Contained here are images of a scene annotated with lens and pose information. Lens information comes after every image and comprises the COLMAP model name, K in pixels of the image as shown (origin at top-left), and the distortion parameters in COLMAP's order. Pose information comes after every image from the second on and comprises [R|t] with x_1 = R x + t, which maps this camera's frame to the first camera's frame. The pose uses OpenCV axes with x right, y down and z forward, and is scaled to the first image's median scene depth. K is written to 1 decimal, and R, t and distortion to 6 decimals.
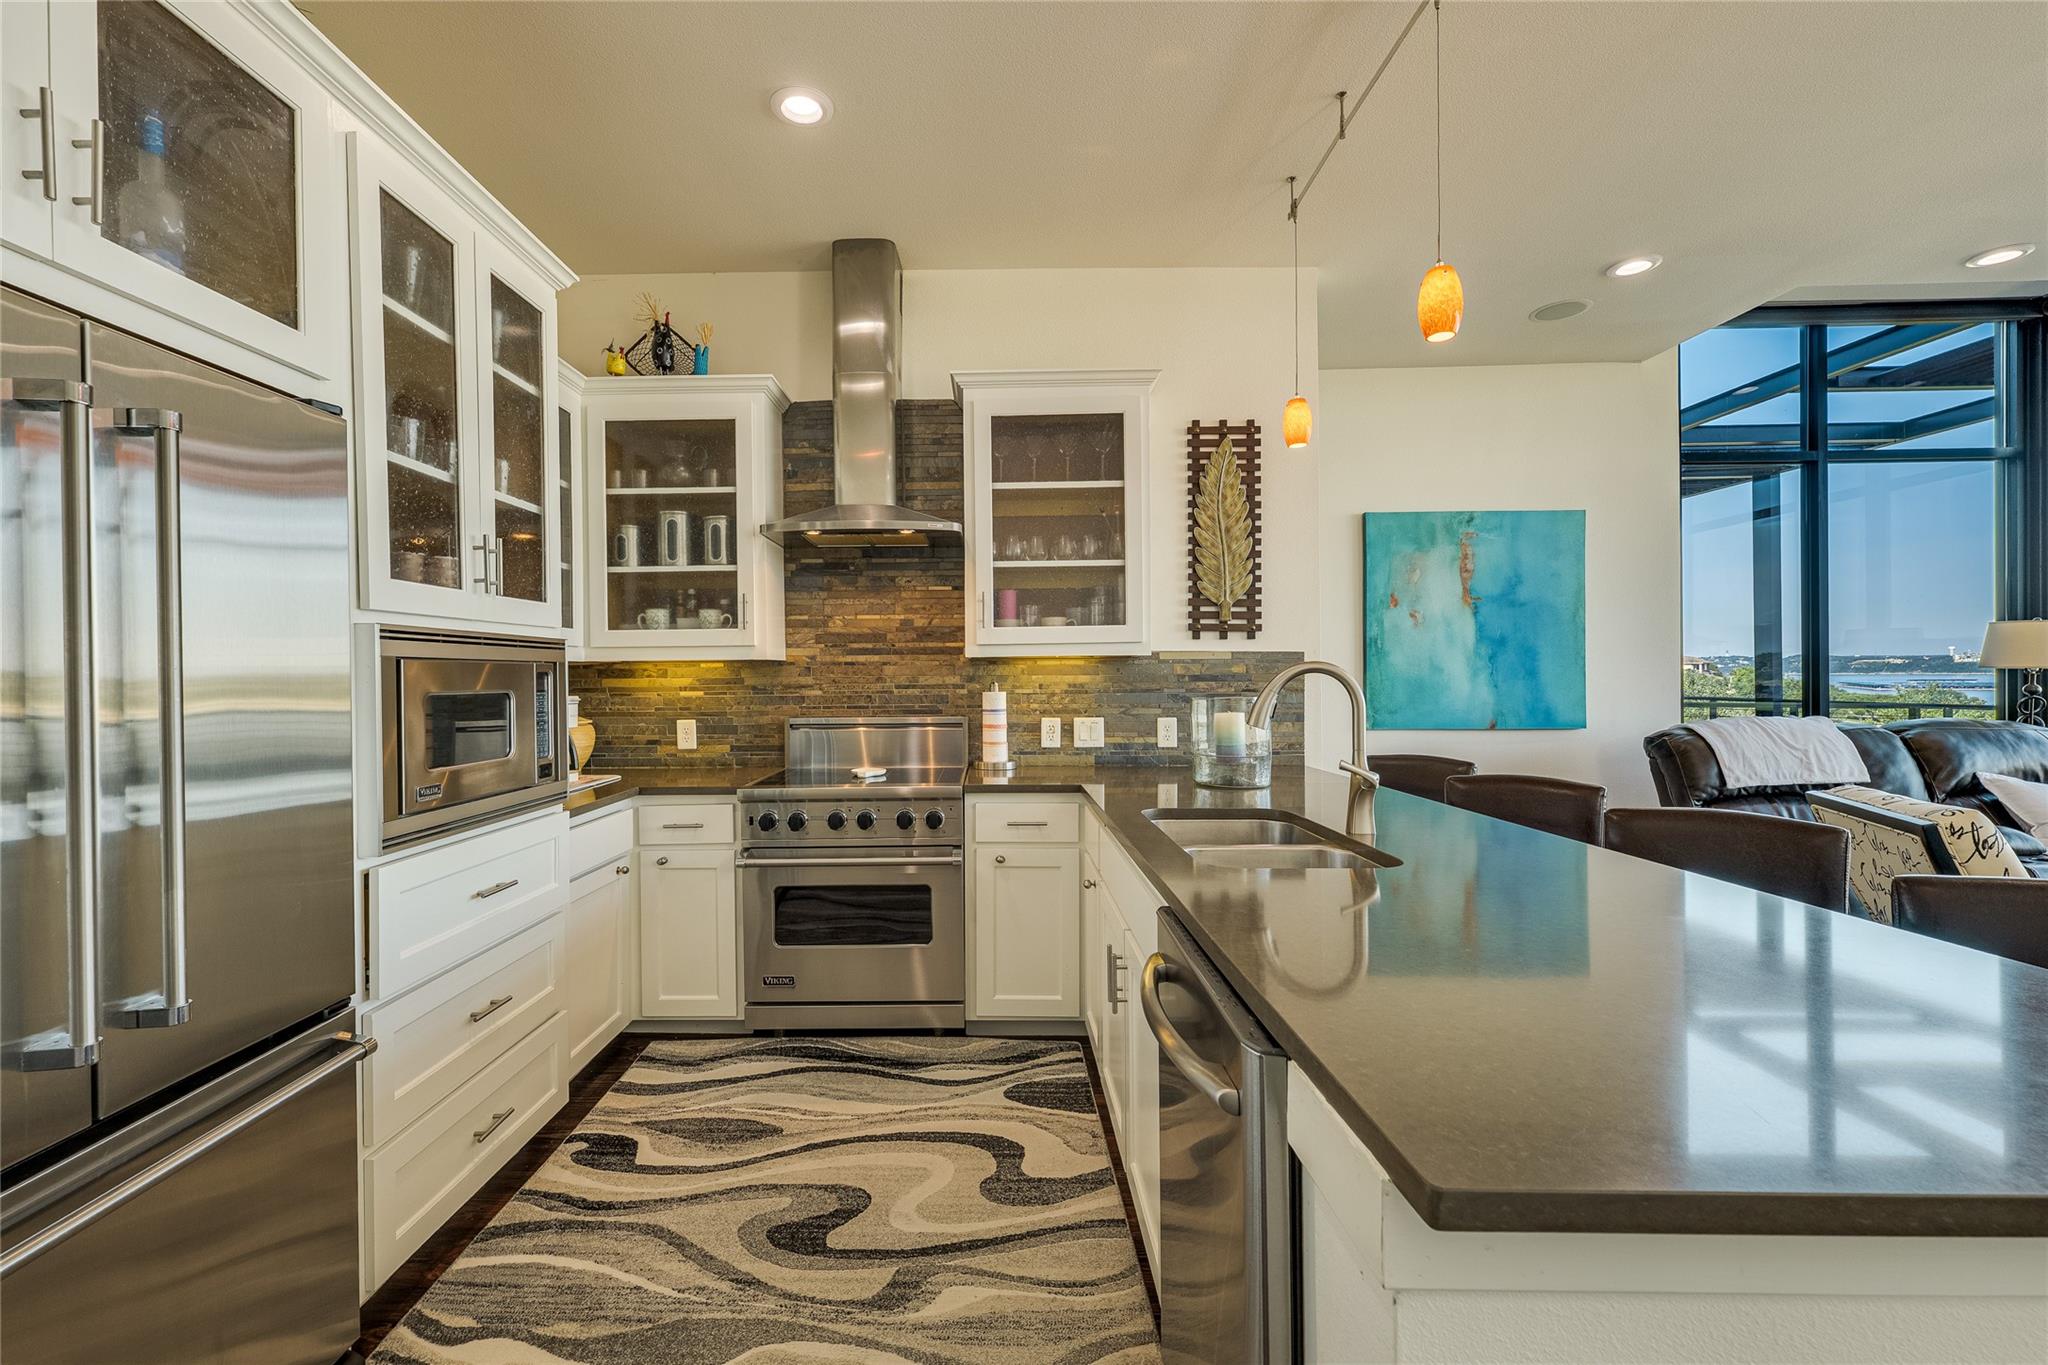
lens RADIAL K [[851.5, 0, 965.1], [0, 851.5, 683.9], [0, 0, 1]] dist [0.000298, 0.000680]
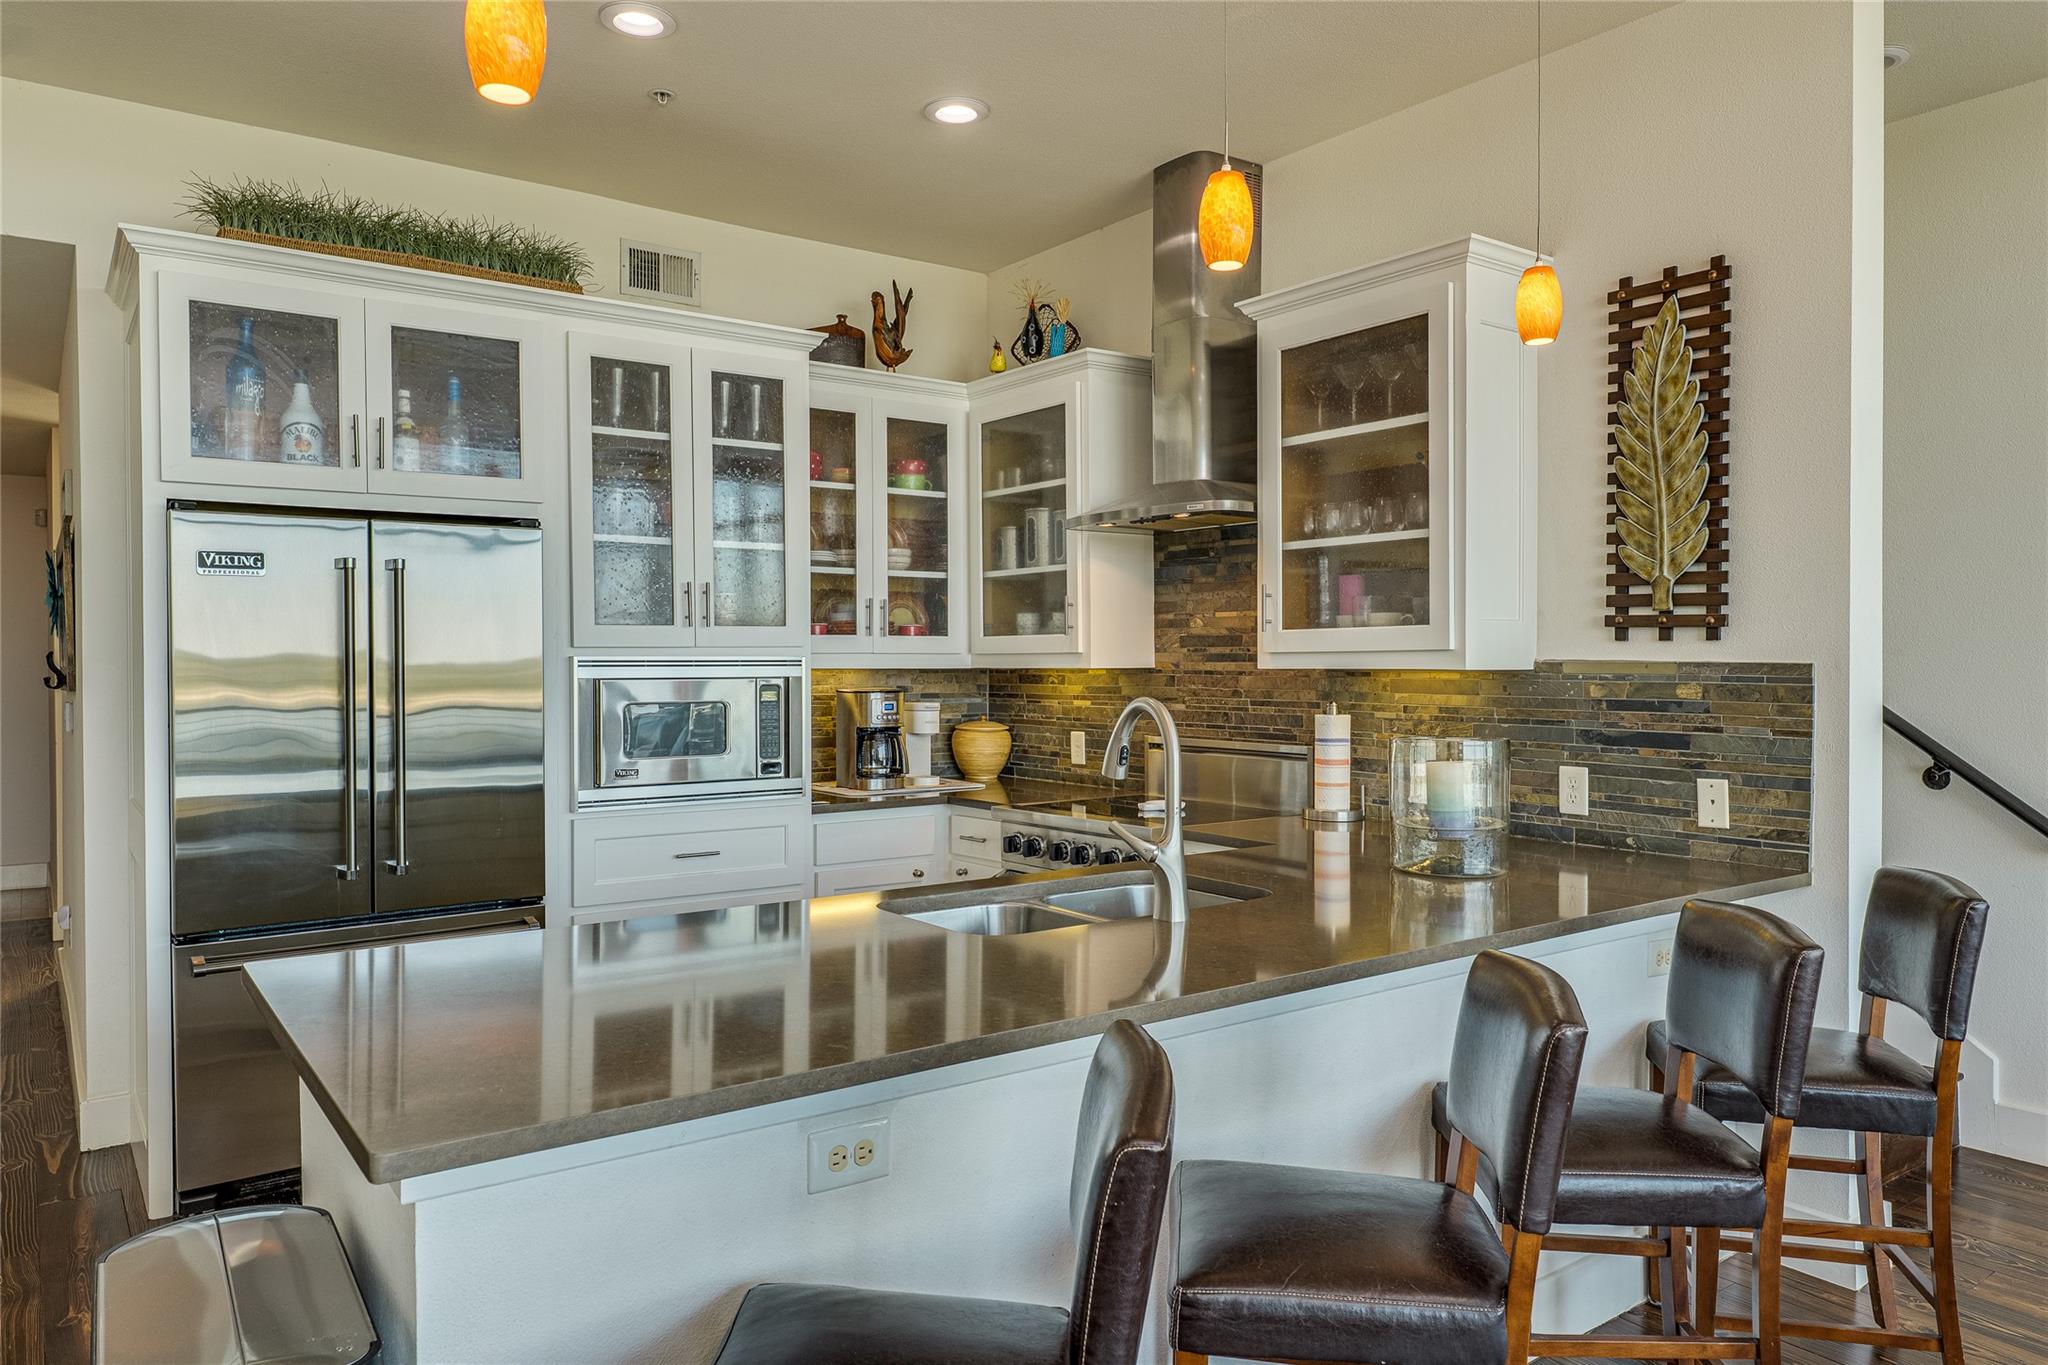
lens RADIAL K [[1273.3, 0, 988.0], [0, 1273.3, 684.9], [0, 0, 1]] dist [-0.006270, -0.003600]
pose [[0.622572, 0.021251, -0.782274, 0.701668], [-0.012091, 0.999773, 0.017537, -0.031523], [0.782469, -0.001460, 0.622688, 0.084472]]
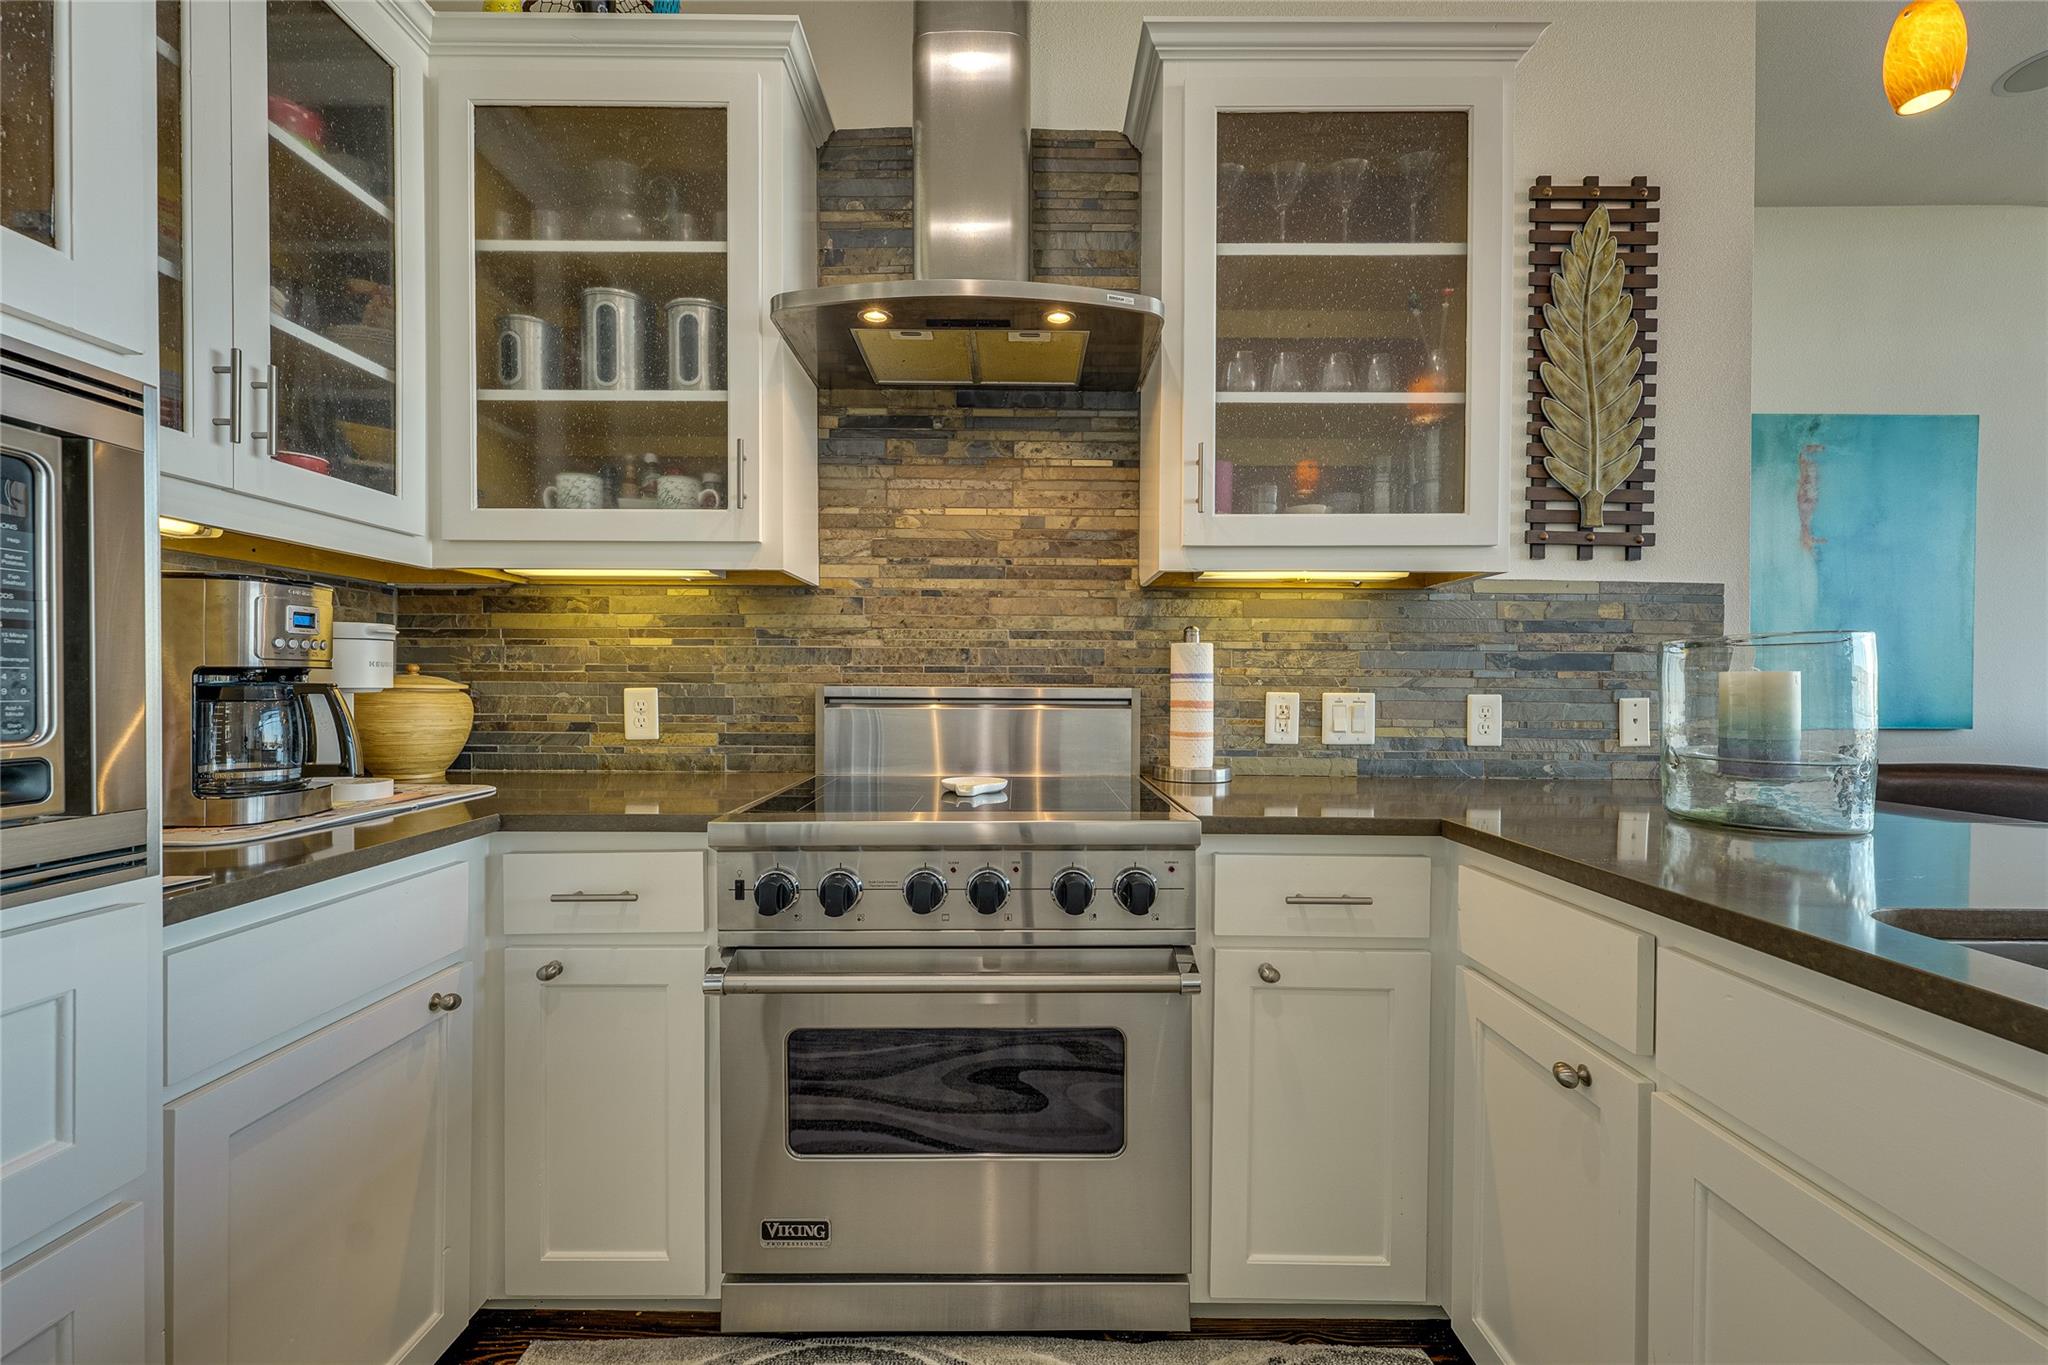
lens RADIAL K [[851.5, 0, 1033.9], [0, 851.5, 693.3], [0, 0, 1]] dist [0.000298, 0.000680]
pose [[0.998930, 0.014322, 0.043979, -0.093731], [-0.014582, 0.999878, 0.005602, 0.040540], [-0.043893, -0.006237, 0.999017, 0.439285]]
